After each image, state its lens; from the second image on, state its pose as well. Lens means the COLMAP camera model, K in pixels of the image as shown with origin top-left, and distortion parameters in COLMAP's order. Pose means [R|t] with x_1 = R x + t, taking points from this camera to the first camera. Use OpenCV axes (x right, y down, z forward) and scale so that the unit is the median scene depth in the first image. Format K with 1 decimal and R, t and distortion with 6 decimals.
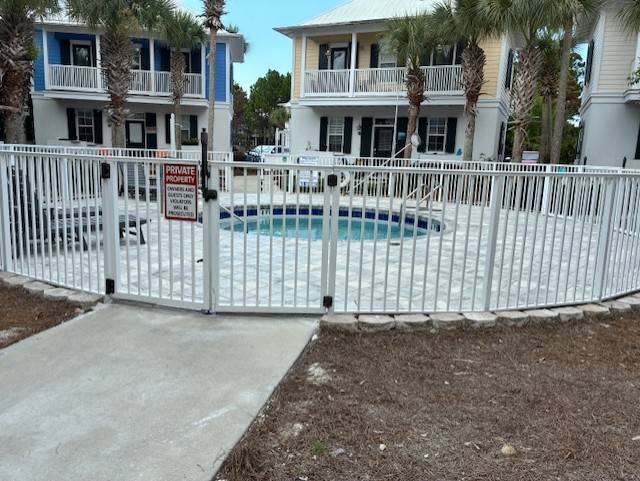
lens RADIAL K [[491.2, 0, 319.6], [0, 491.2, 234.0], [0, 0, 1]] dist [0.038779, -0.042172]
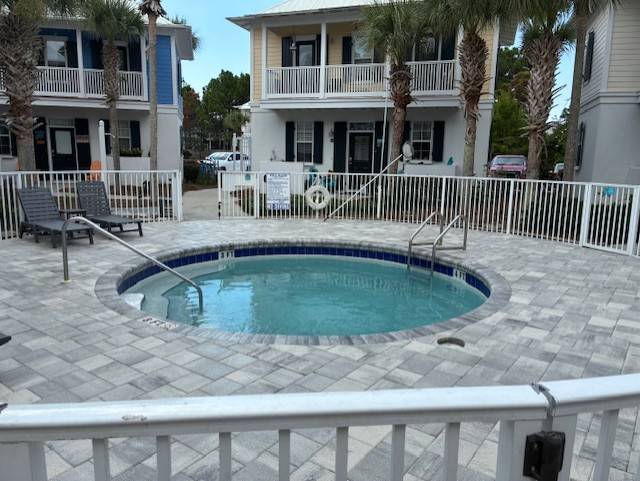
lens RADIAL K [[489.2, 0, 318.3], [0, 489.2, 228.2], [0, 0, 1]] dist [0.051086, -0.067403]
pose [[0.996130, -0.029288, 0.082867, -0.018265], [0.030315, 0.999478, -0.011162, -0.041869], [-0.082497, 0.013631, 0.996498, 0.149100]]
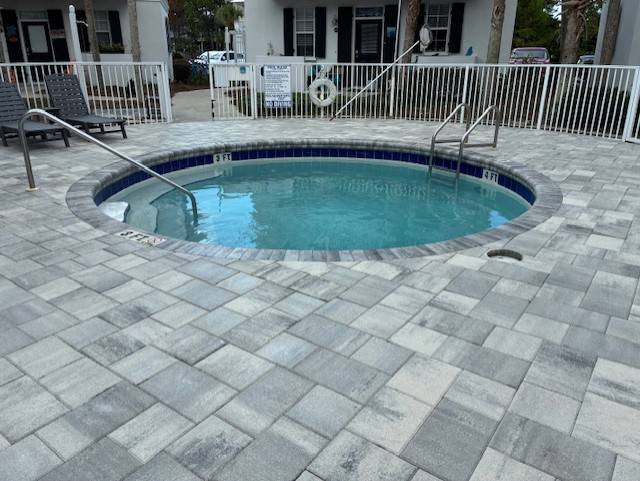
lens RADIAL K [[489.2, 0, 318.3], [0, 489.2, 228.2], [0, 0, 1]] dist [0.051086, -0.067403]
pose [[0.995449, -0.060206, 0.073873, -0.021204], [0.046598, 0.983683, 0.173770, -0.035152], [-0.083129, -0.169537, 0.982012, 0.195758]]
